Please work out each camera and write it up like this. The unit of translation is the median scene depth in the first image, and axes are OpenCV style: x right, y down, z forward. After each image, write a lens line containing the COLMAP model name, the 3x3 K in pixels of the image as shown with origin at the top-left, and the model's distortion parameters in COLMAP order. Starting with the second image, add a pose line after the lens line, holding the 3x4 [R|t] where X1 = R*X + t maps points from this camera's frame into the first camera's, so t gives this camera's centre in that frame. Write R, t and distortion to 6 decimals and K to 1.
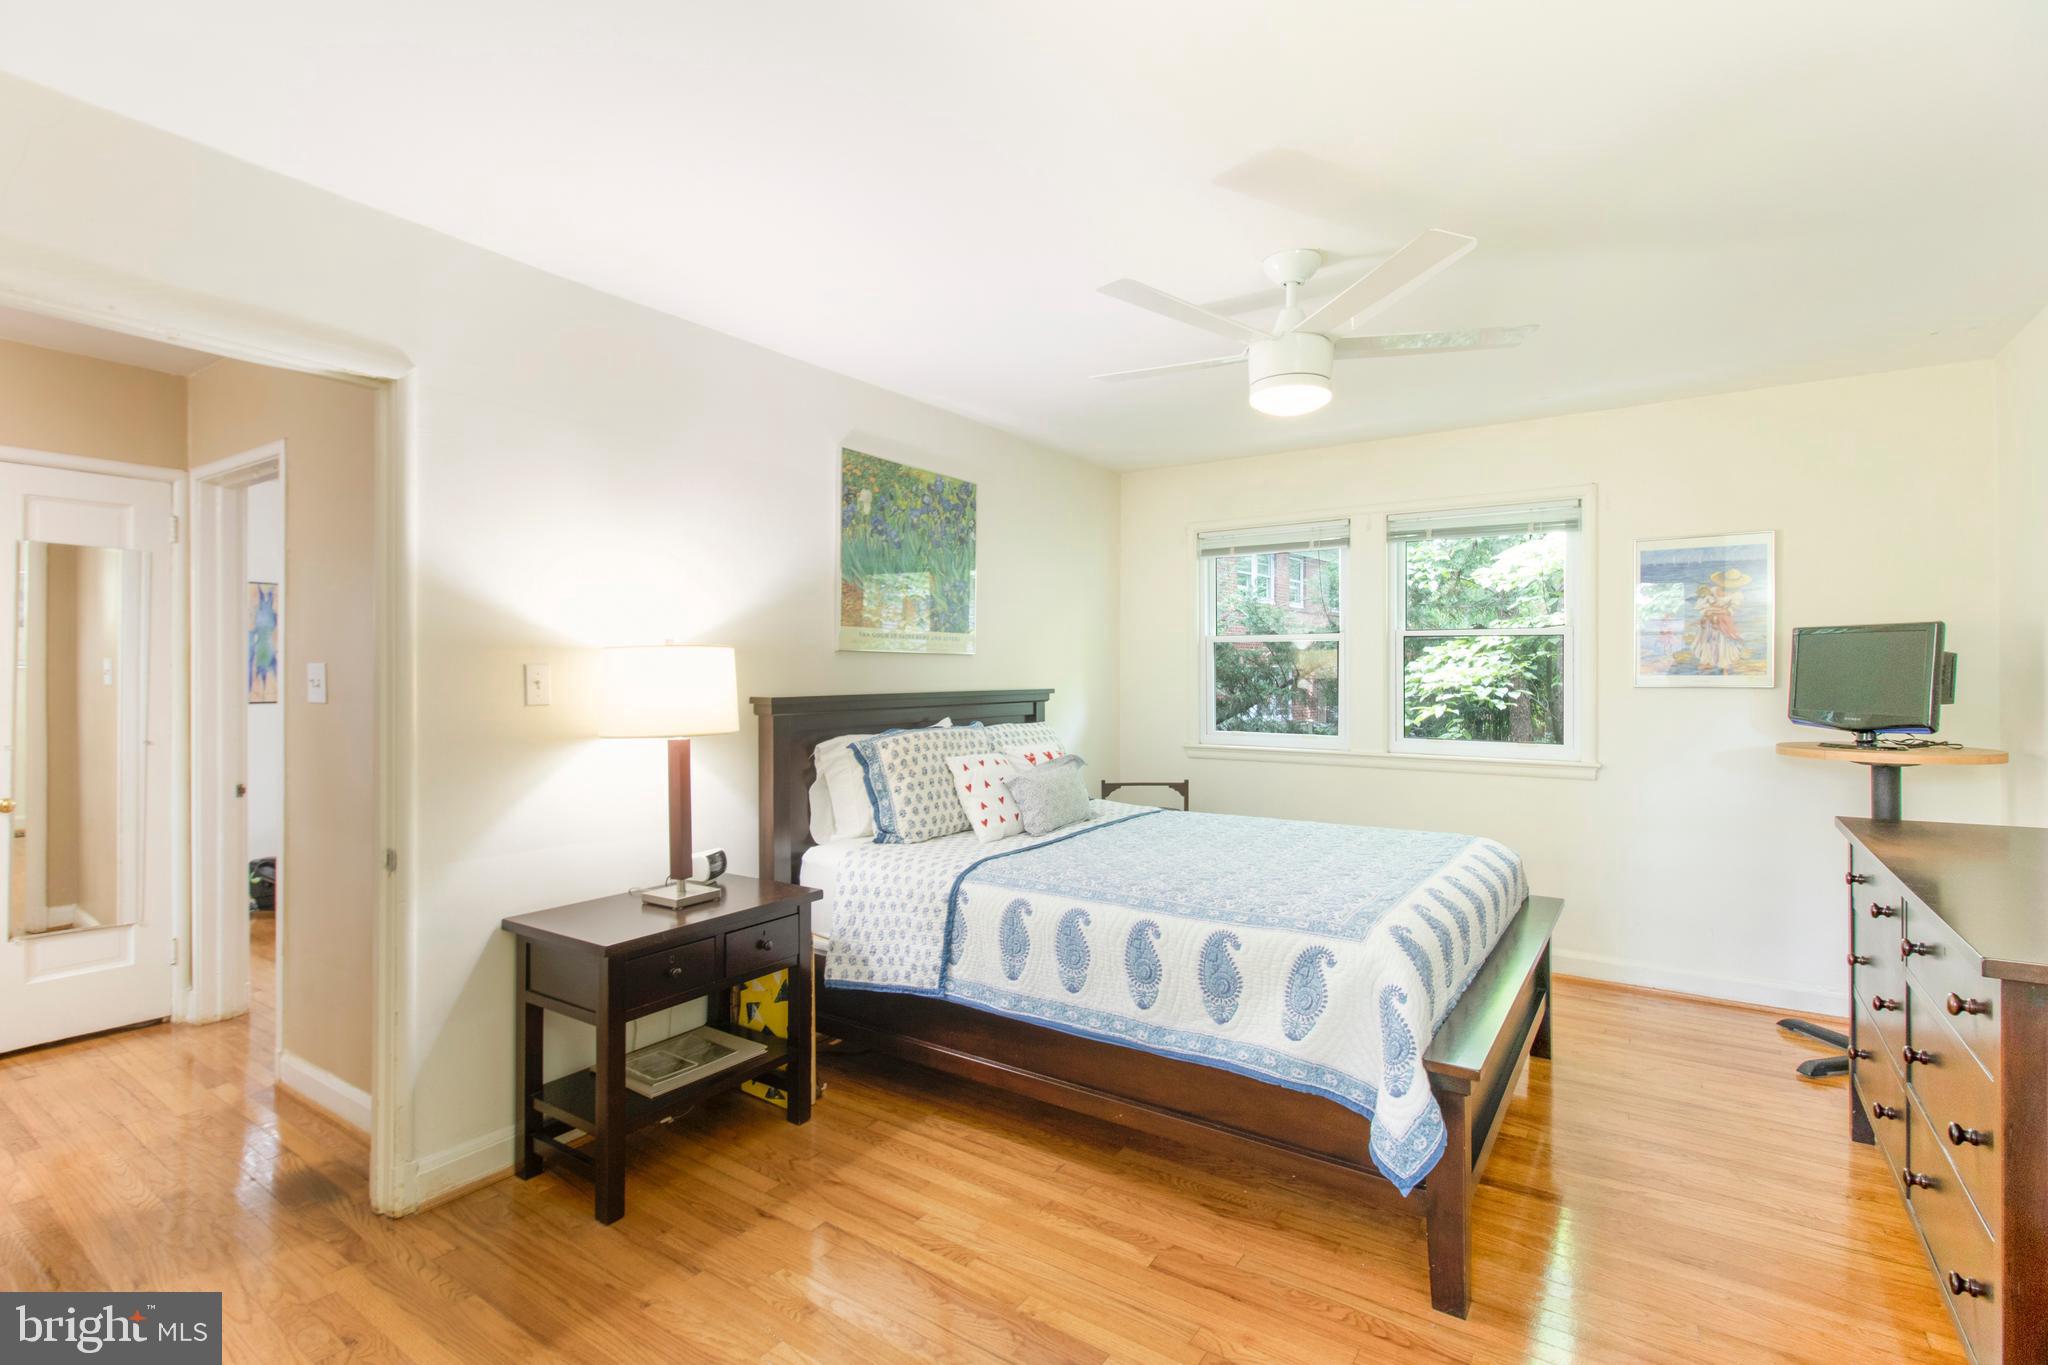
lens RADIAL K [[952.9, 0, 1011.7], [0, 952.9, 676.3], [0, 0, 1]] dist [0.026180, -0.014112]
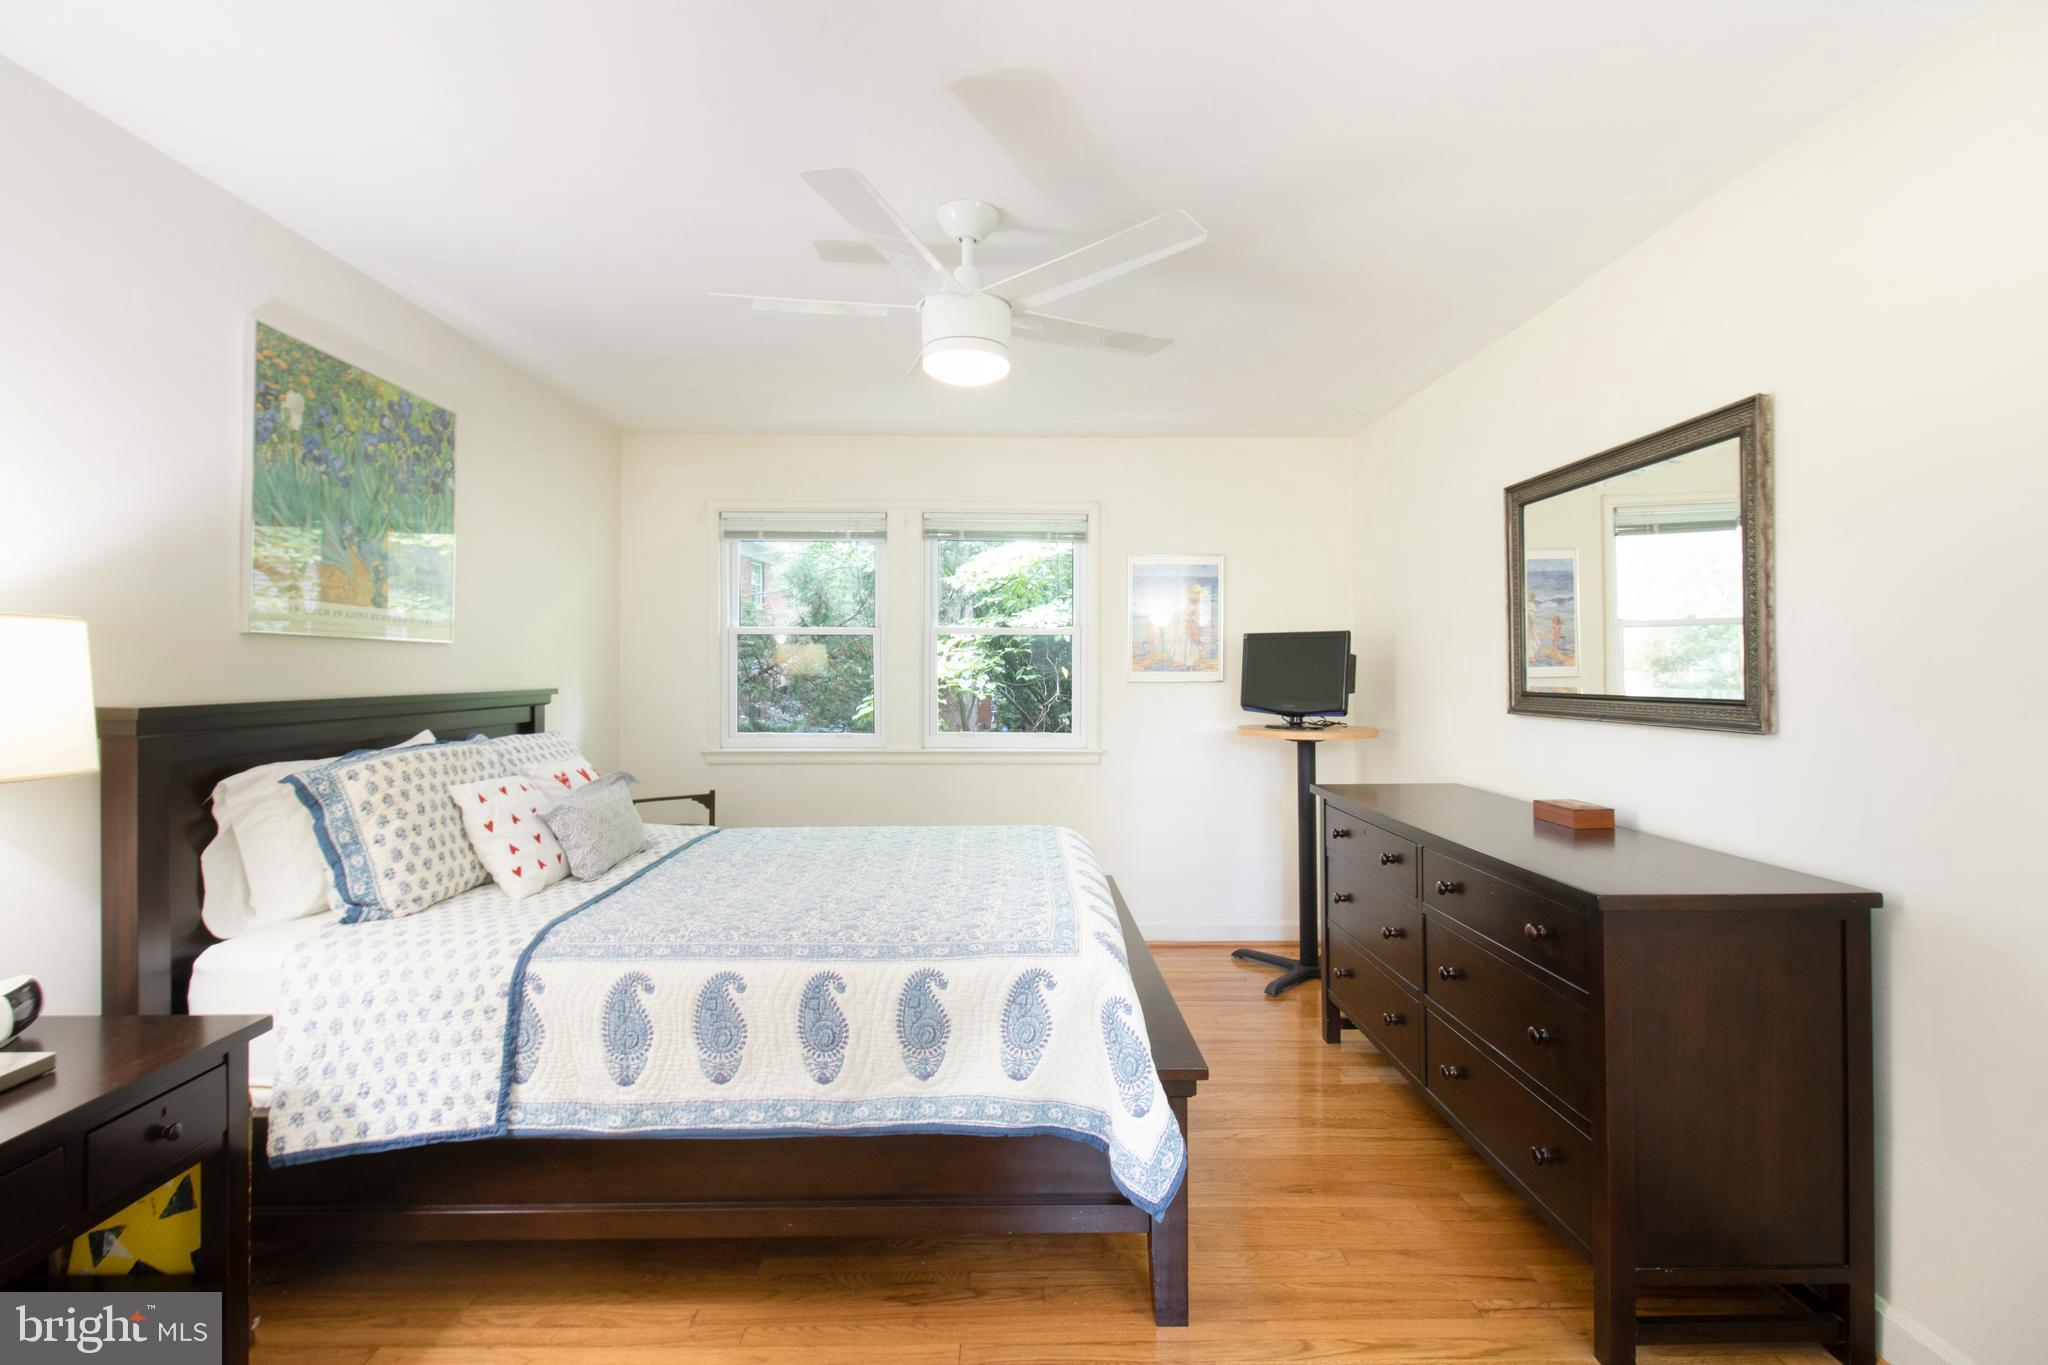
lens RADIAL K [[952.9, 0, 1016.8], [0, 952.9, 664.4], [0, 0, 1]] dist [0.026180, -0.014112]
pose [[0.813232, 0.004584, 0.581922, -0.157817], [-0.000451, 0.999974, -0.007247, -0.001062], [-0.581940, 0.005631, 0.813212, 0.188589]]
